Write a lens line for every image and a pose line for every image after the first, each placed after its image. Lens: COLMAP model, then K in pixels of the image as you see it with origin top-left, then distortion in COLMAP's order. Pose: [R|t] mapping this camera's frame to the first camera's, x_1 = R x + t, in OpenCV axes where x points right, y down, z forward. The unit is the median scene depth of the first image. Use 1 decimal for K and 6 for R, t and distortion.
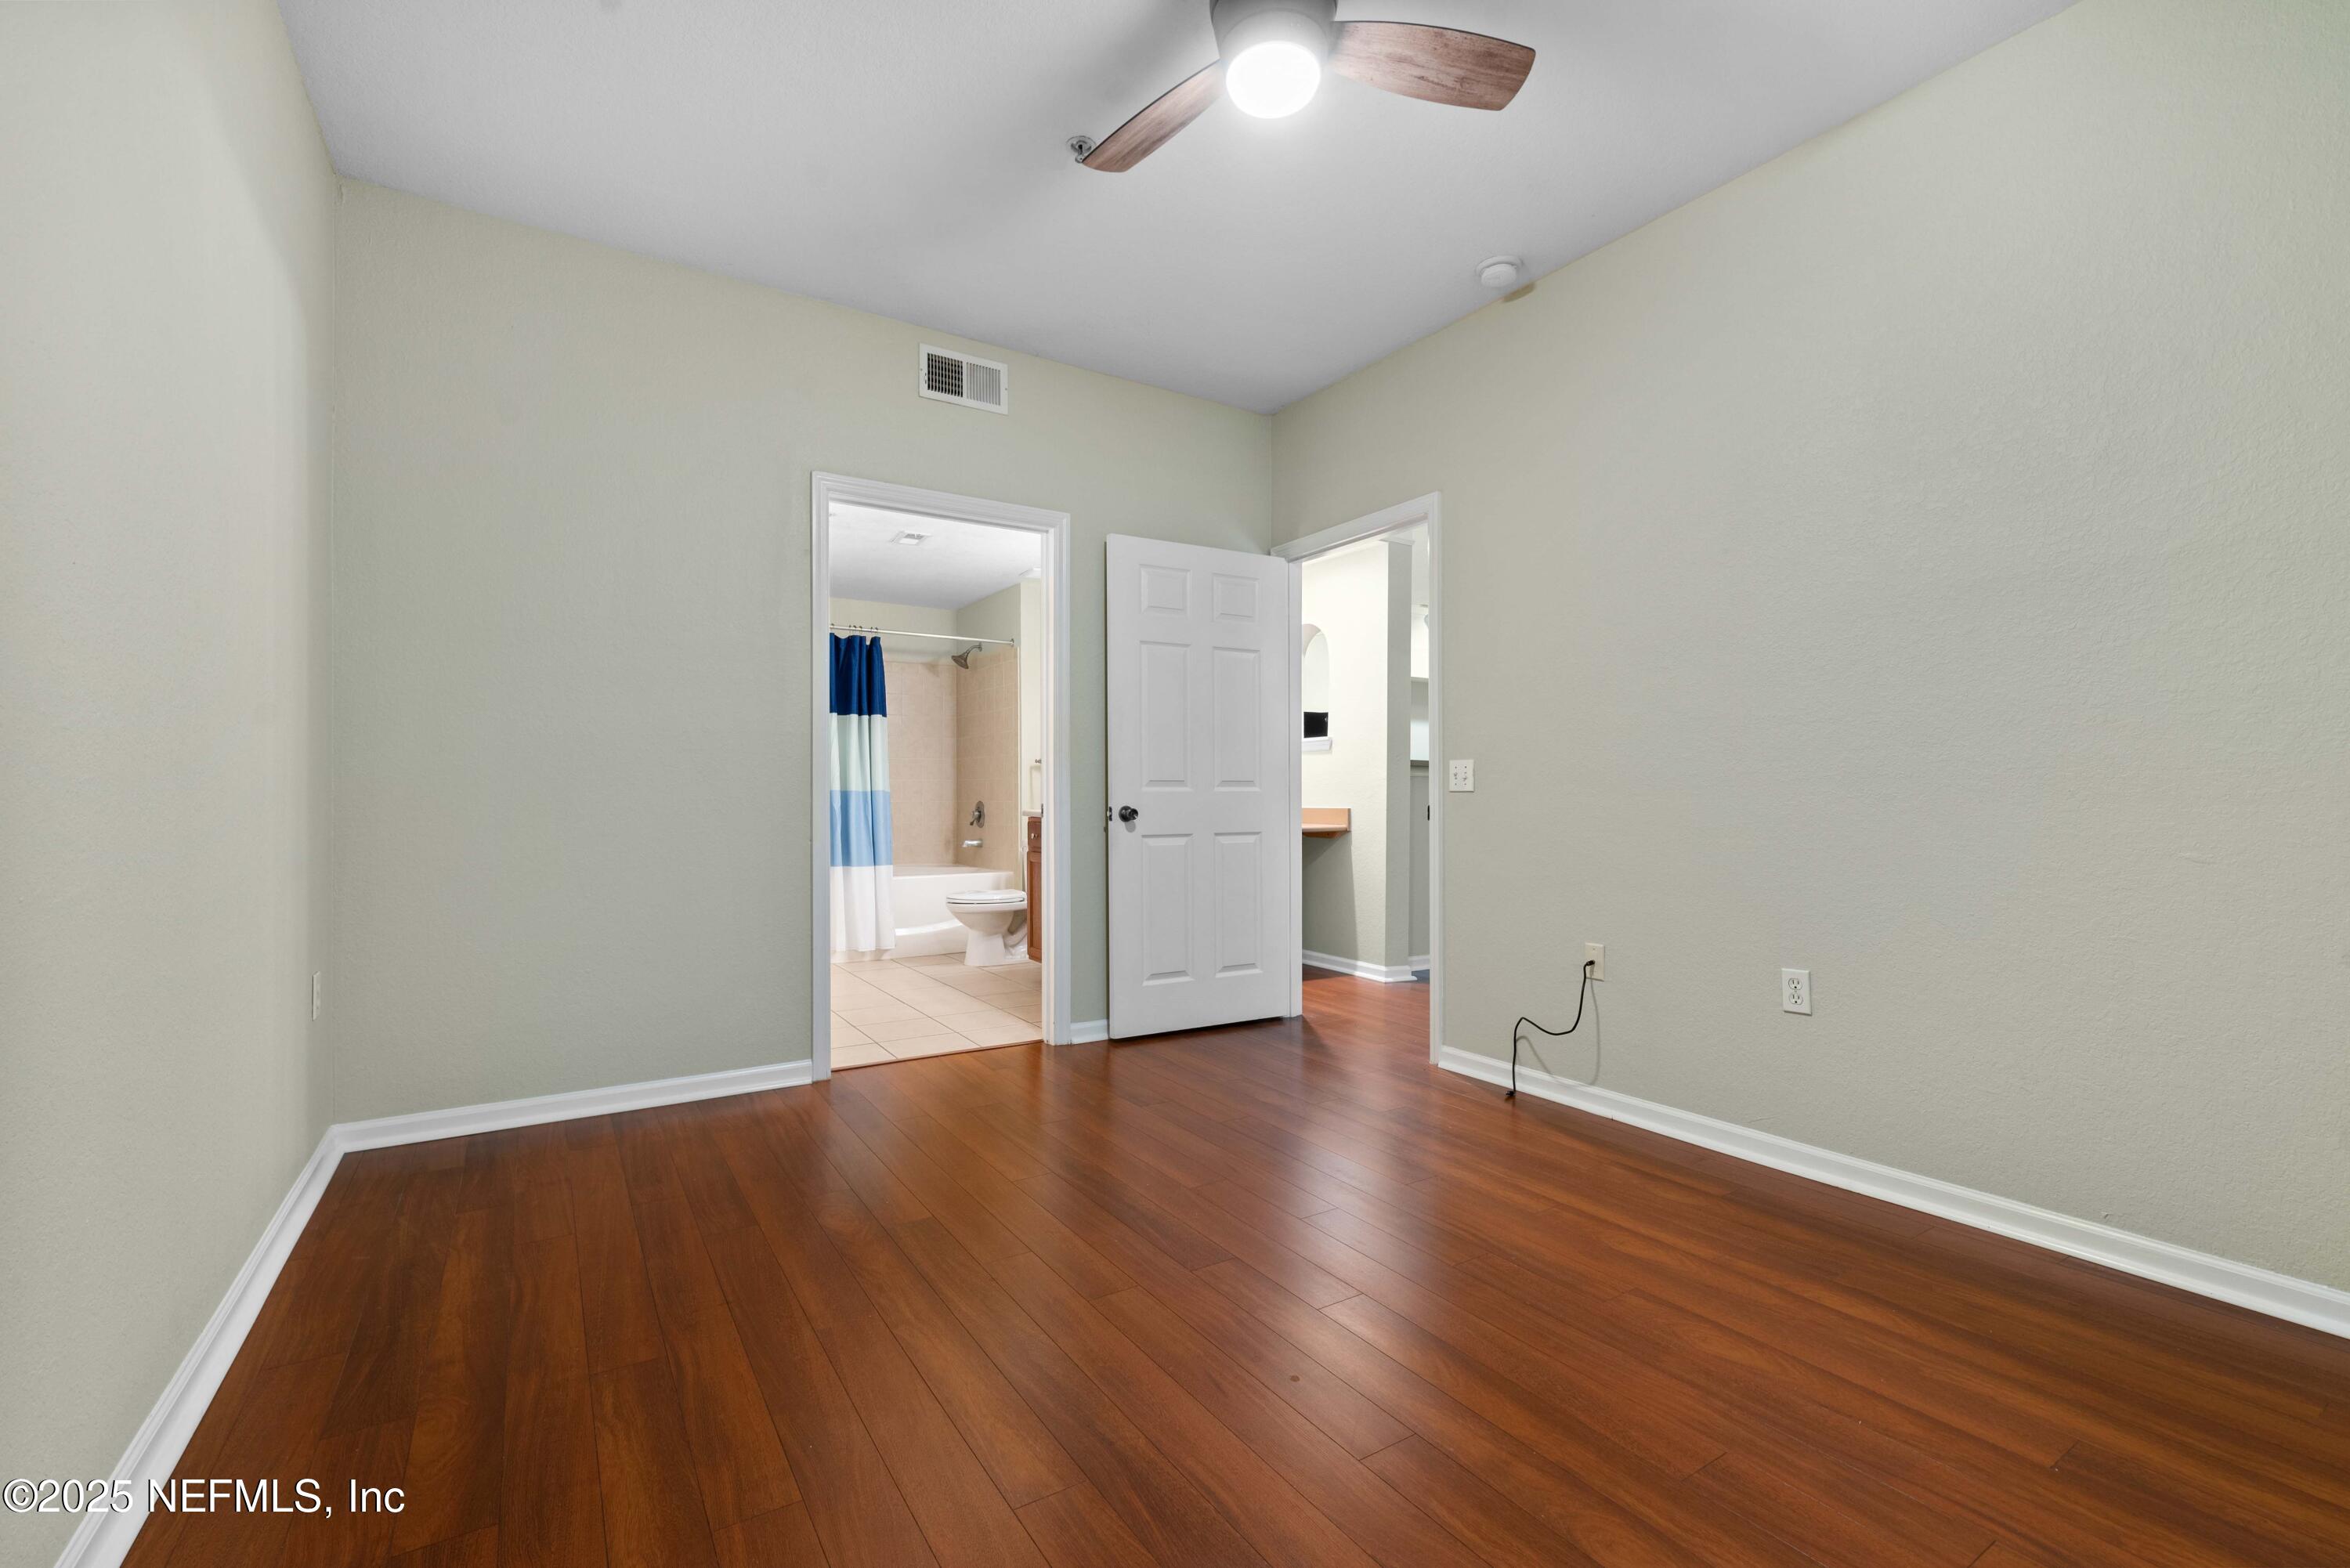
lens RADIAL K [[1013.2, 0, 1180.7], [0, 1013.2, 782.1], [0, 0, 1]] dist [-0.000798, 0.000022]
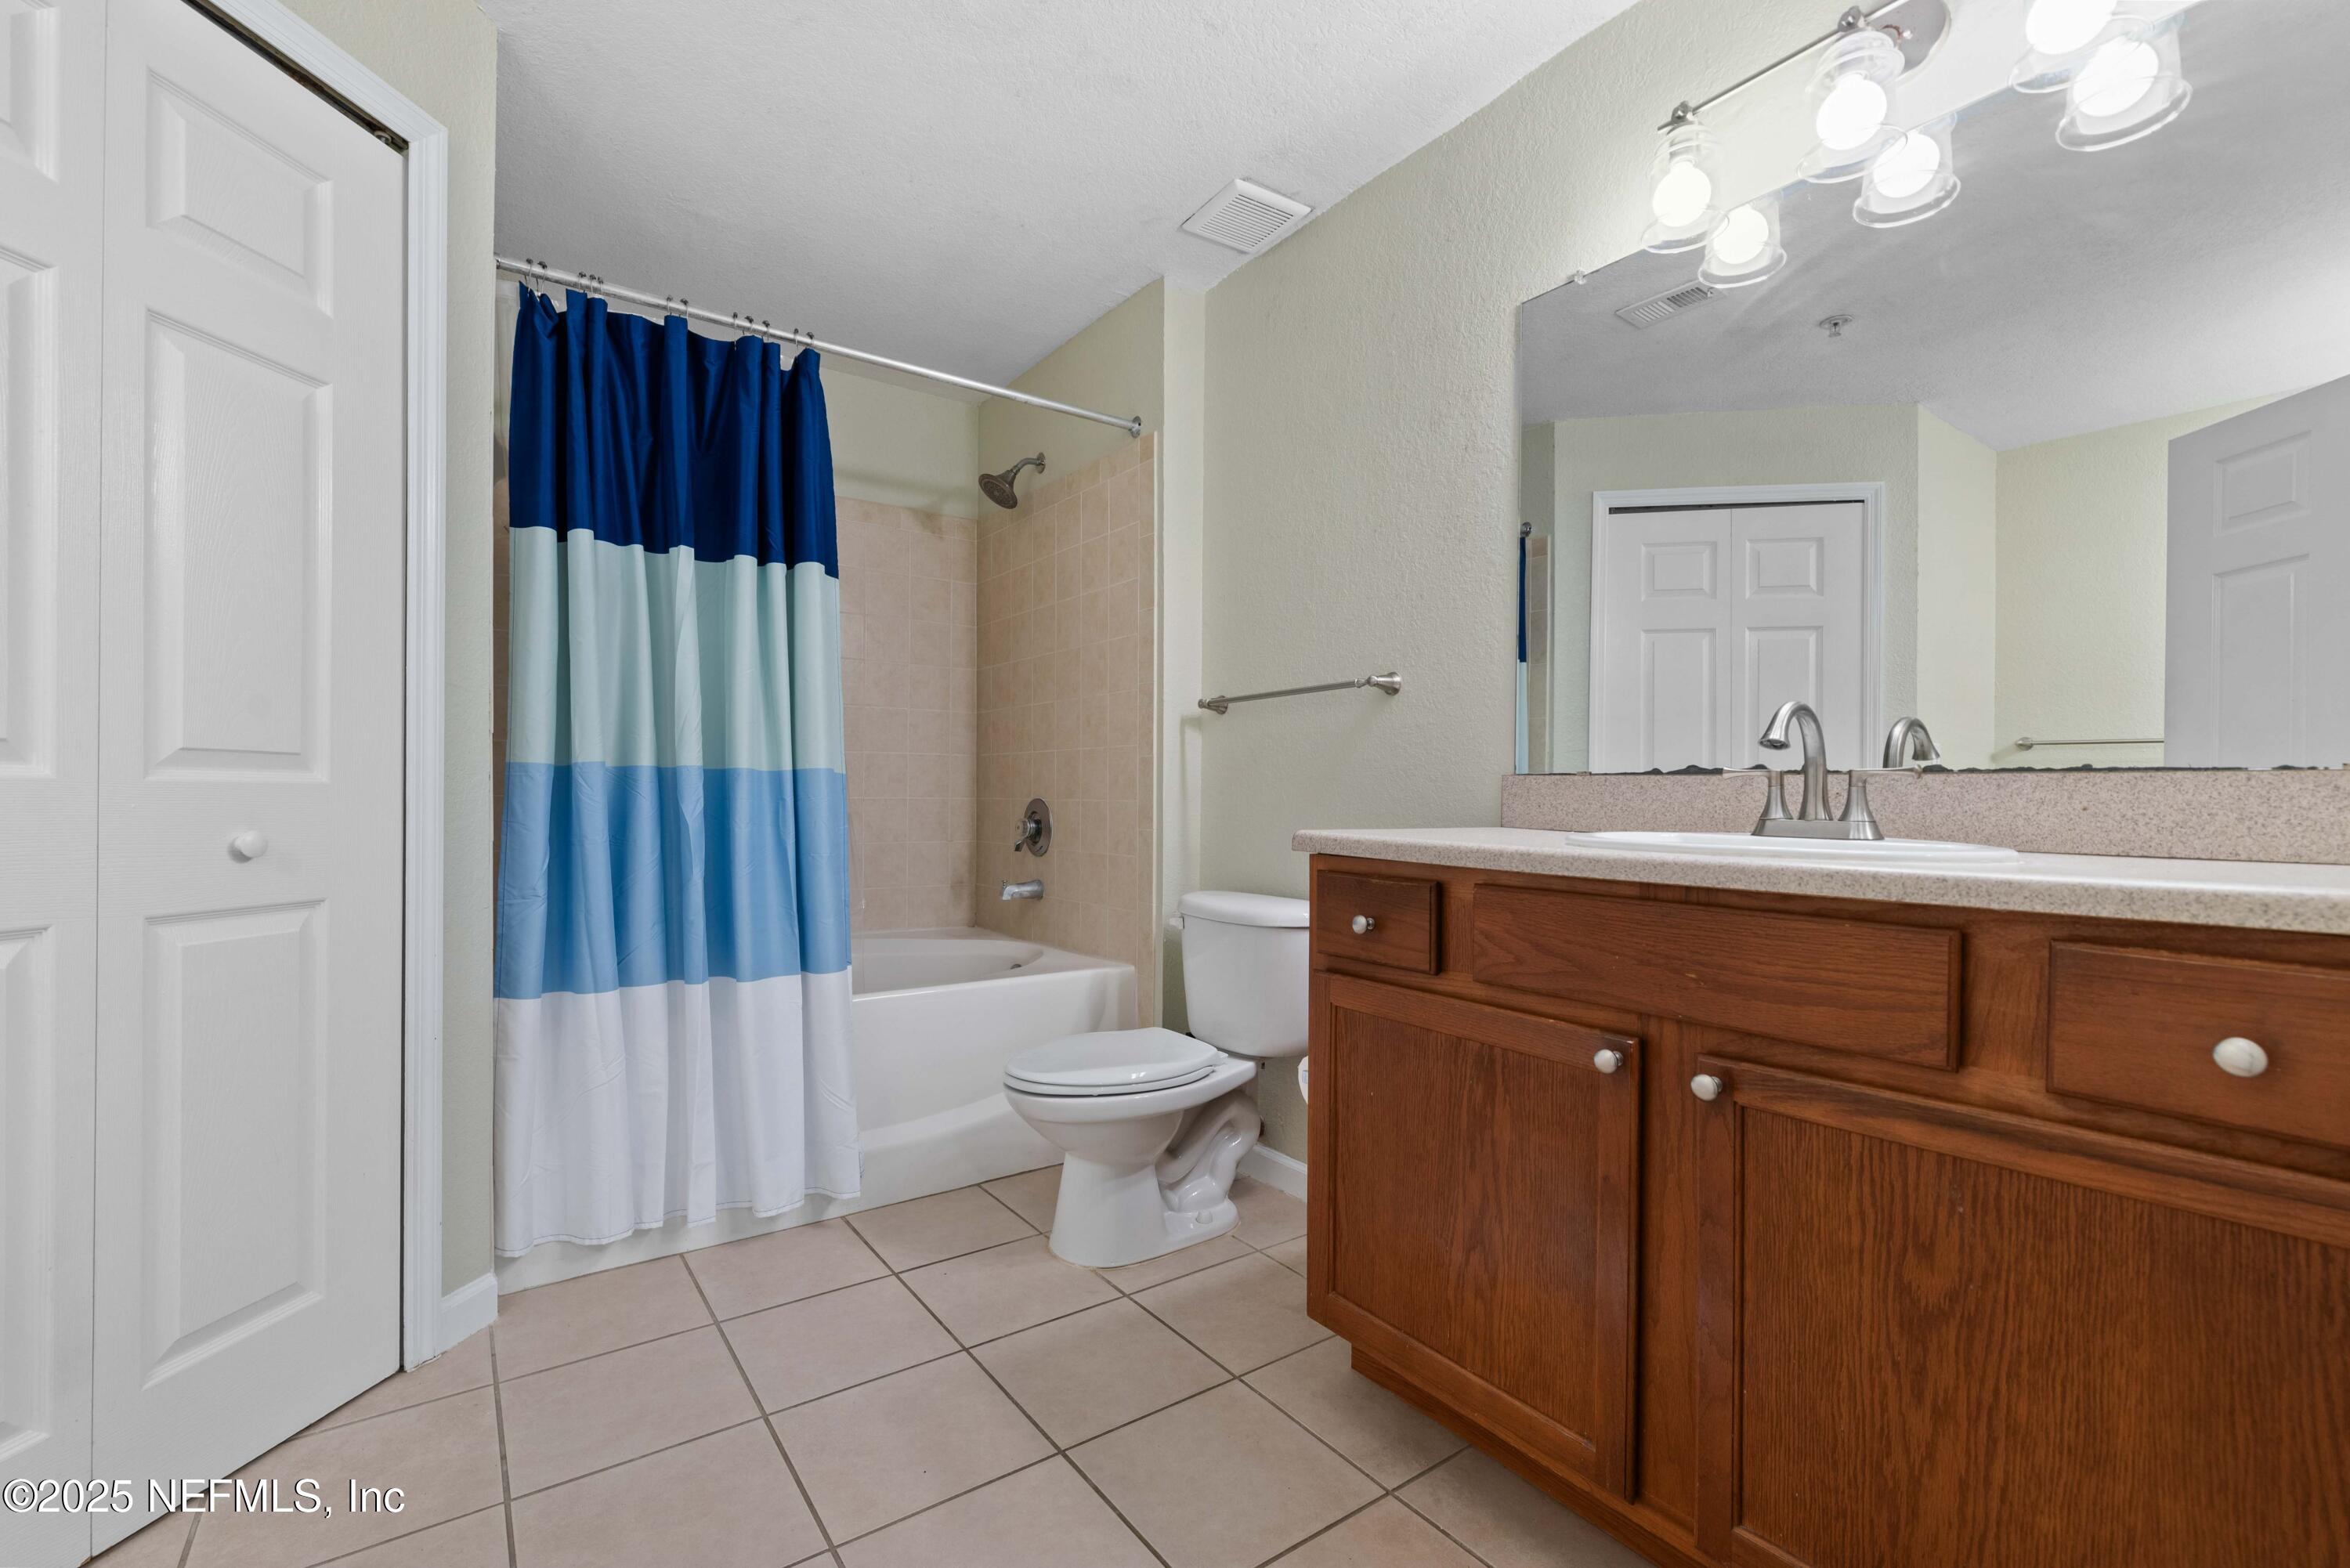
lens RADIAL K [[1013.2, 0, 1170.8], [0, 1013.2, 800.8], [0, 0, 1]] dist [-0.000798, 0.000022]
pose [[0.998797, 0.008598, 0.048281, -0.184501], [-0.009576, 0.999753, 0.020057, 0.010857], [-0.048097, -0.020495, 0.998632, 0.618463]]
